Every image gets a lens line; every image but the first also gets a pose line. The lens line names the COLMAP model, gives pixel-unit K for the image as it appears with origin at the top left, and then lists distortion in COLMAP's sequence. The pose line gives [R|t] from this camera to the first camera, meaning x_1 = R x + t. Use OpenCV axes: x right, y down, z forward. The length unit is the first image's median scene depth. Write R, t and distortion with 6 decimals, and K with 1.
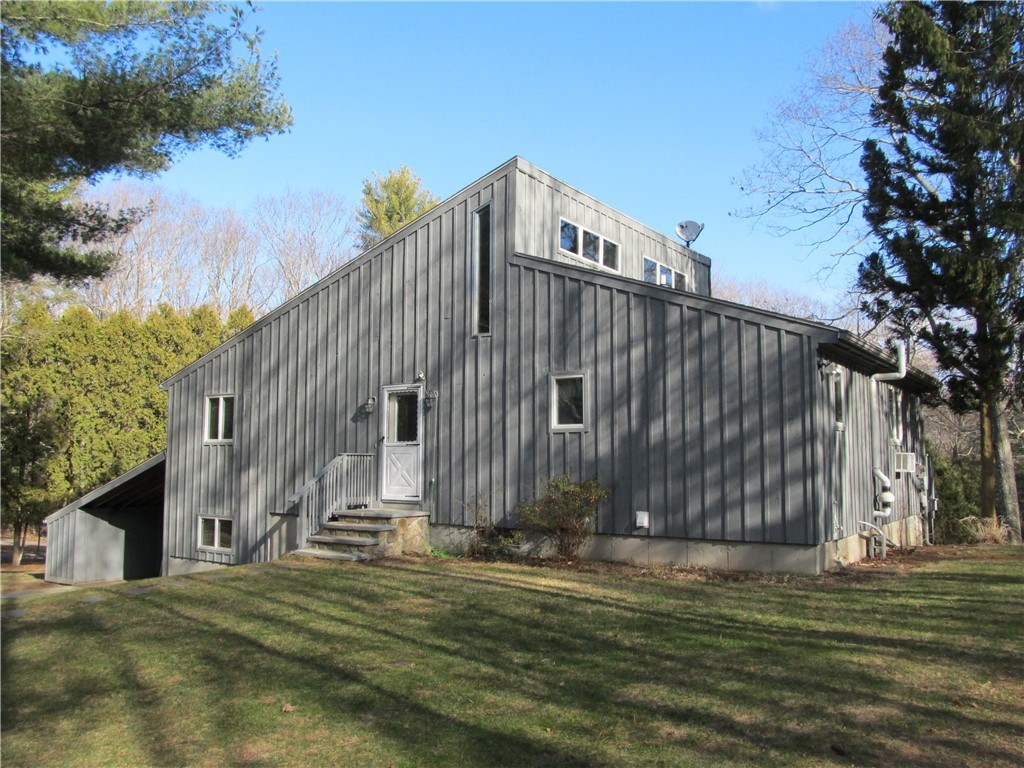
lens RADIAL K [[854.3, 0, 510.9], [0, 854.3, 377.4], [0, 0, 1]] dist [-0.071205, 0.016869]
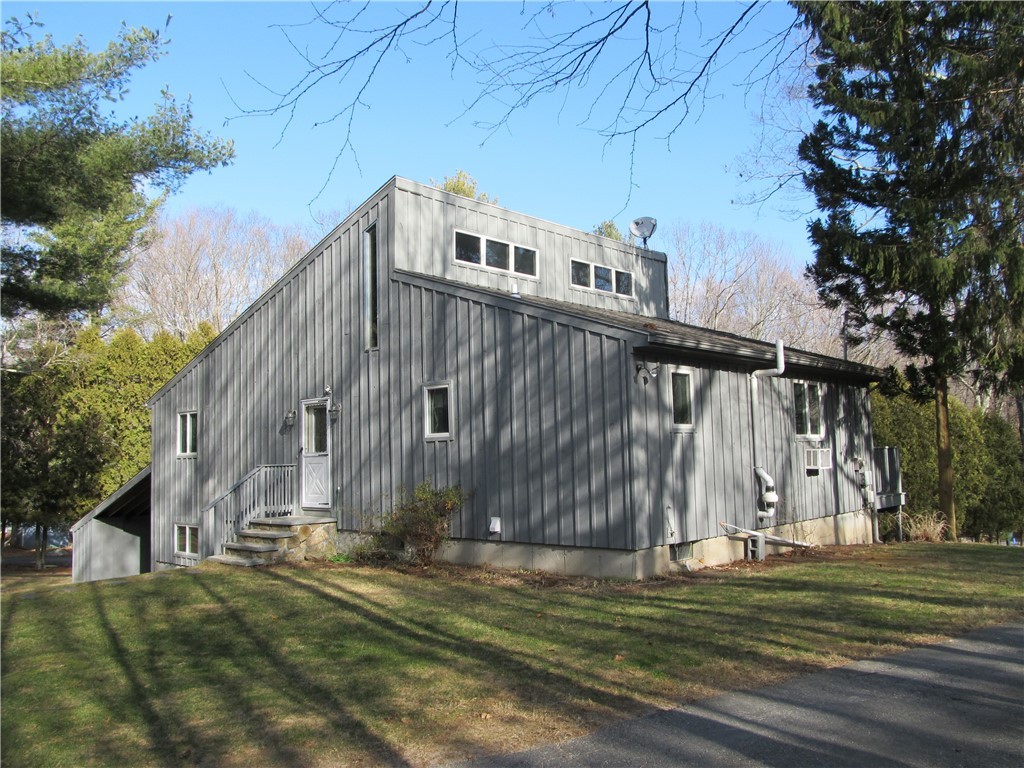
lens RADIAL K [[854.3, 0, 515.7], [0, 854.3, 381.2], [0, 0, 1]] dist [-0.071205, 0.016869]
pose [[0.988291, -0.041608, -0.146798, 0.284506], [0.043310, 0.999026, 0.008412, -0.011512], [0.146306, -0.014671, 0.989131, -0.007627]]
